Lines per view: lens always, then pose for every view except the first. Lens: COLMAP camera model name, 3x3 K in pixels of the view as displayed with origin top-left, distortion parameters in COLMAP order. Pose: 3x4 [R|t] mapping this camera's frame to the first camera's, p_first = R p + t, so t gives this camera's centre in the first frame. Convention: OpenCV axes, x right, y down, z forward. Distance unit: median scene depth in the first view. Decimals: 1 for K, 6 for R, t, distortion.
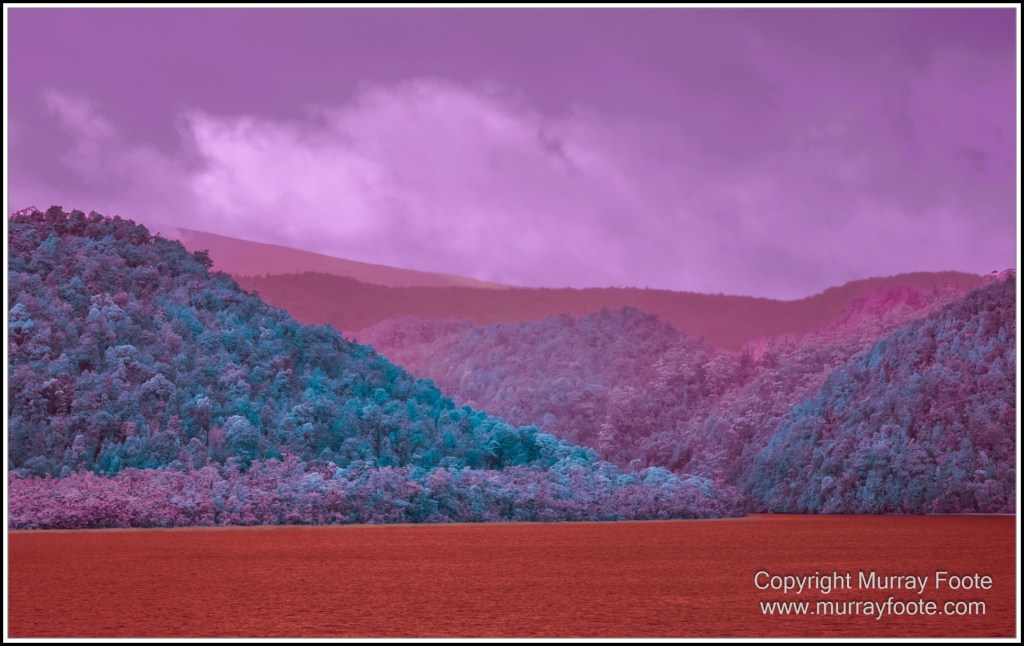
lens RADIAL K [[3910.1, 0, 512.0], [0, 3910.1, 323.5], [0, 0, 1]] dist [-0.101304, 0.000000]
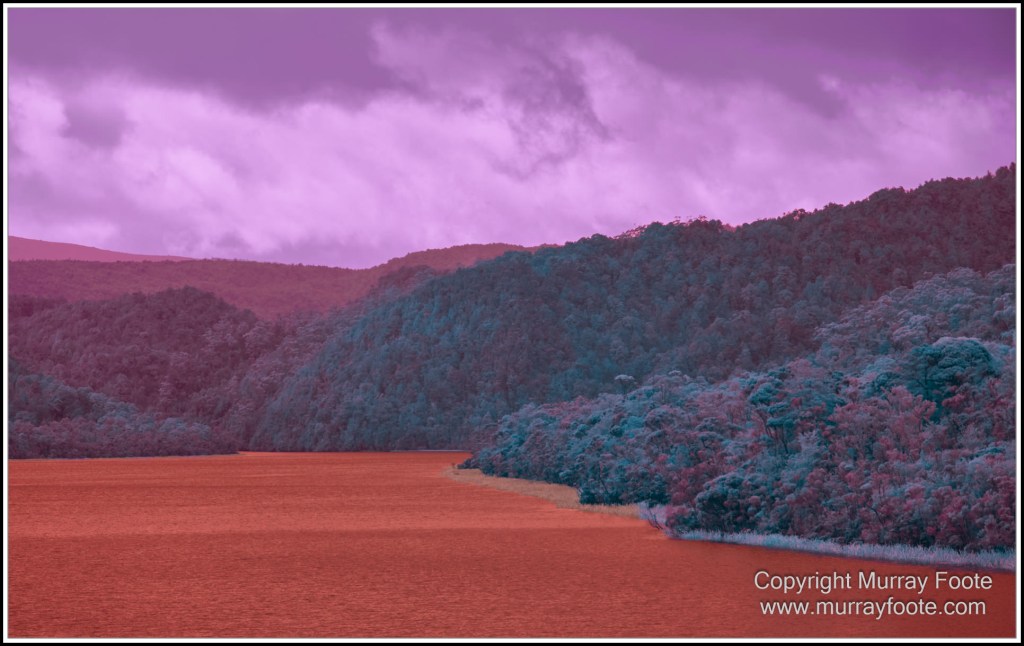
lens RADIAL K [[3910.1, 0, 512.0], [0, 3910.1, 322.9], [0, 0, 1]] dist [-0.101304, 0.000000]
pose [[0.996391, -0.008198, 0.084480, 0.034212], [0.006965, 0.999865, 0.014877, -0.013212], [-0.084590, -0.014234, 0.996314, -0.305301]]
